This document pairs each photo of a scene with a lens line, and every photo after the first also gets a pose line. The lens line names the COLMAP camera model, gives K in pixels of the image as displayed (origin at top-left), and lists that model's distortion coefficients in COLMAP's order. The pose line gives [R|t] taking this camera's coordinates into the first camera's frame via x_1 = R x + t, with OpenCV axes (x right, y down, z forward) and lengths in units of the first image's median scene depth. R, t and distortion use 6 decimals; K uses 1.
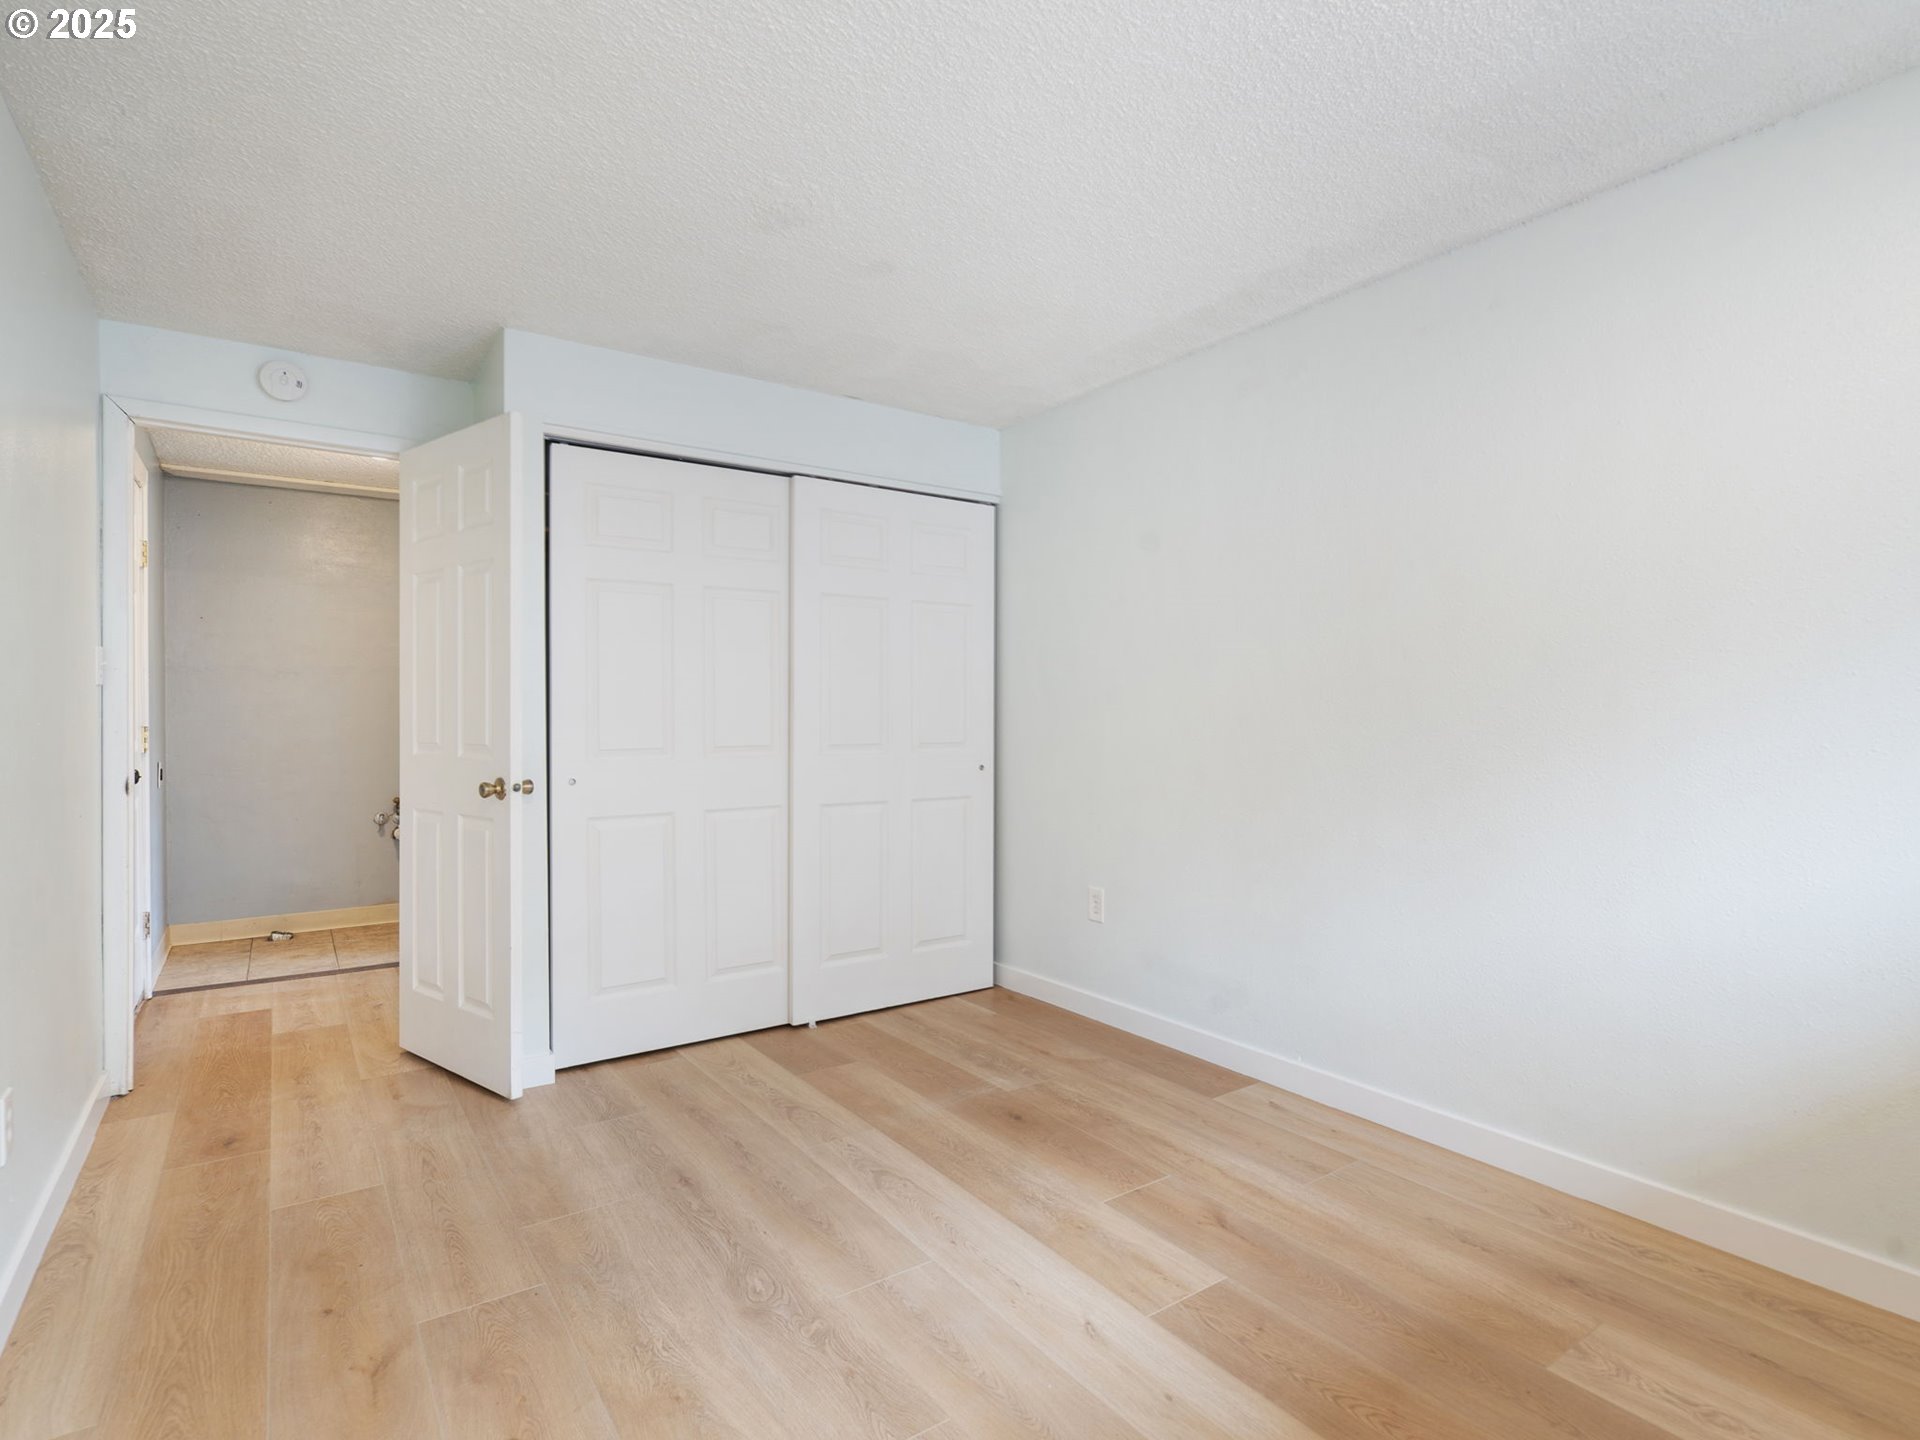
lens RADIAL K [[995.6, 0, 951.6], [0, 995.6, 714.7], [0, 0, 1]] dist [-0.001261, 0.001881]
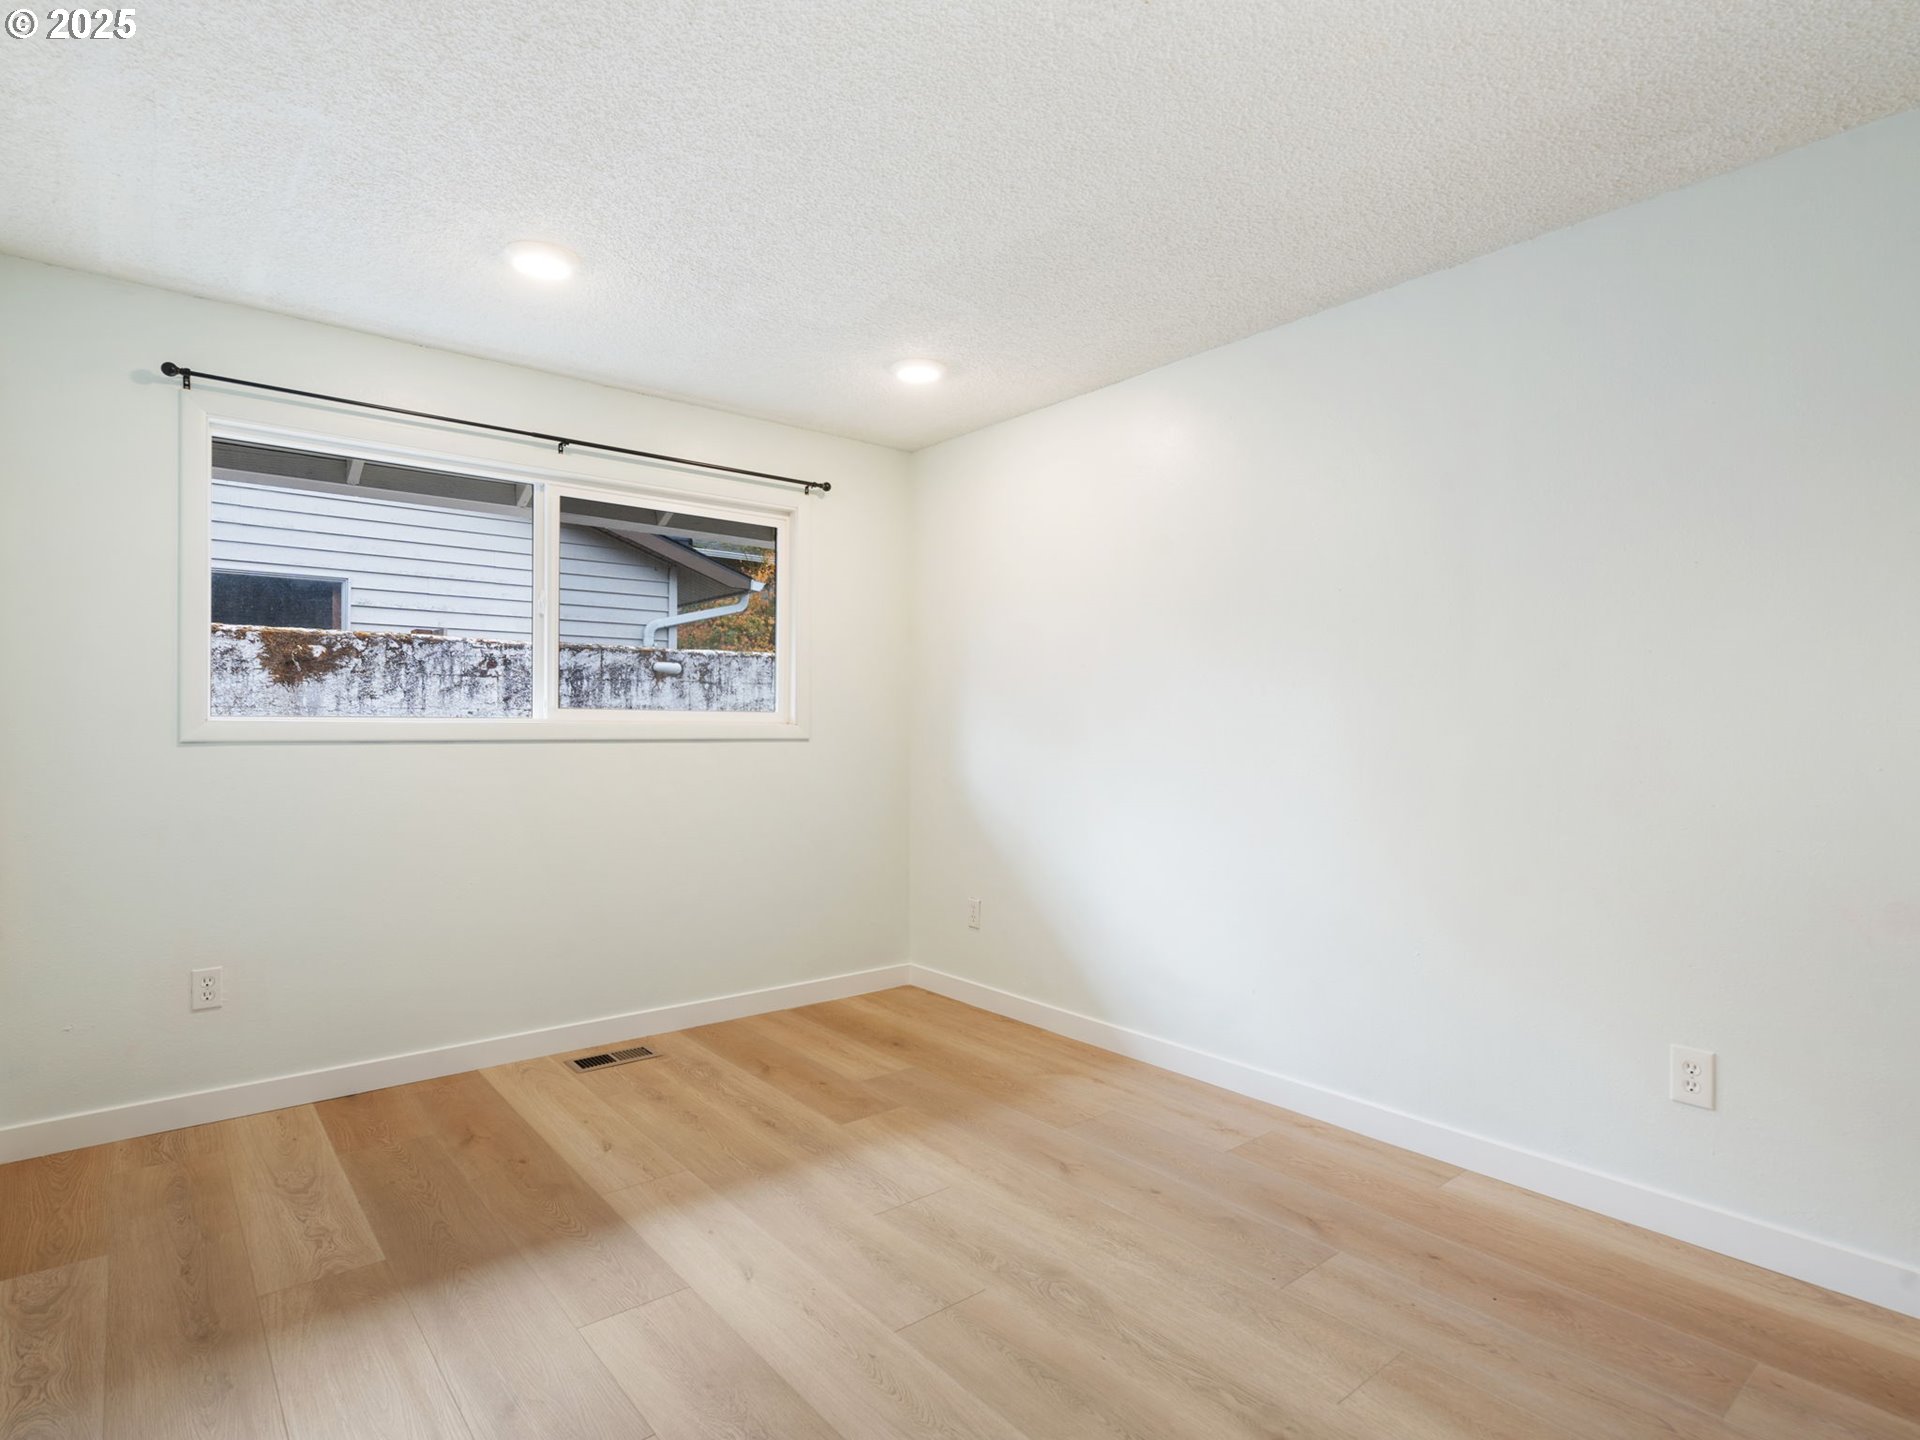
lens RADIAL K [[995.6, 0, 968.4], [0, 995.6, 730.4], [0, 0, 1]] dist [-0.001261, 0.001881]
pose [[-0.994901, 0.003226, -0.100800, 0.003634], [0.002514, 0.999971, 0.007198, -0.000392], [0.100820, 0.006908, -0.994881, 1.783556]]
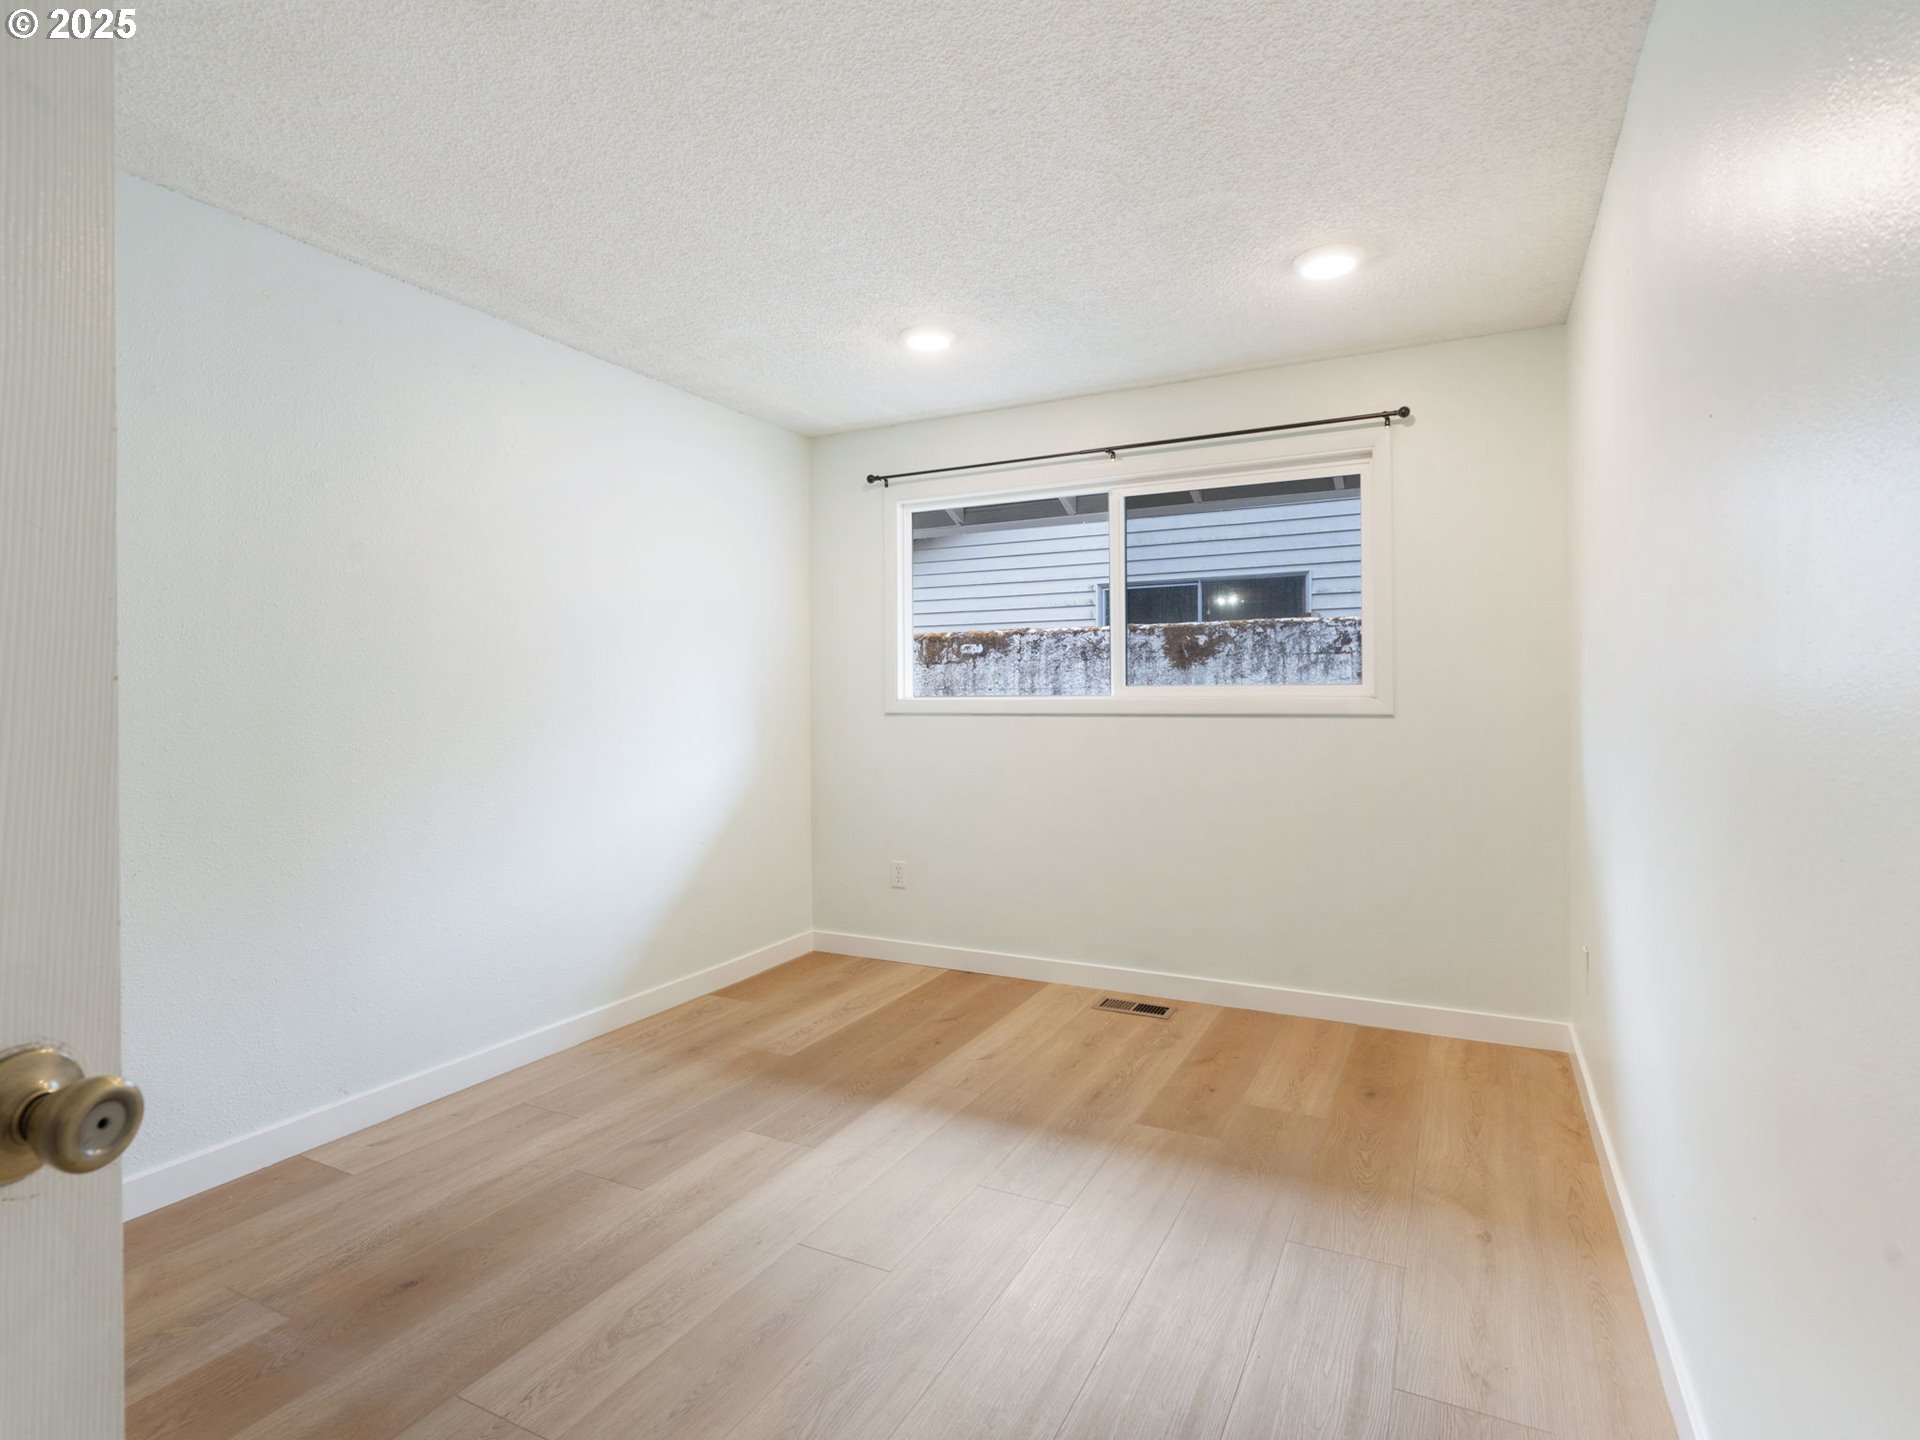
lens RADIAL K [[995.6, 0, 970.3], [0, 995.6, 704.0], [0, 0, 1]] dist [-0.001261, 0.001881]
pose [[-0.490086, 0.005385, 0.871658, -0.926412], [0.010199, 0.999948, -0.000443, 0.004706], [-0.871615, 0.008673, -0.490115, 1.256055]]
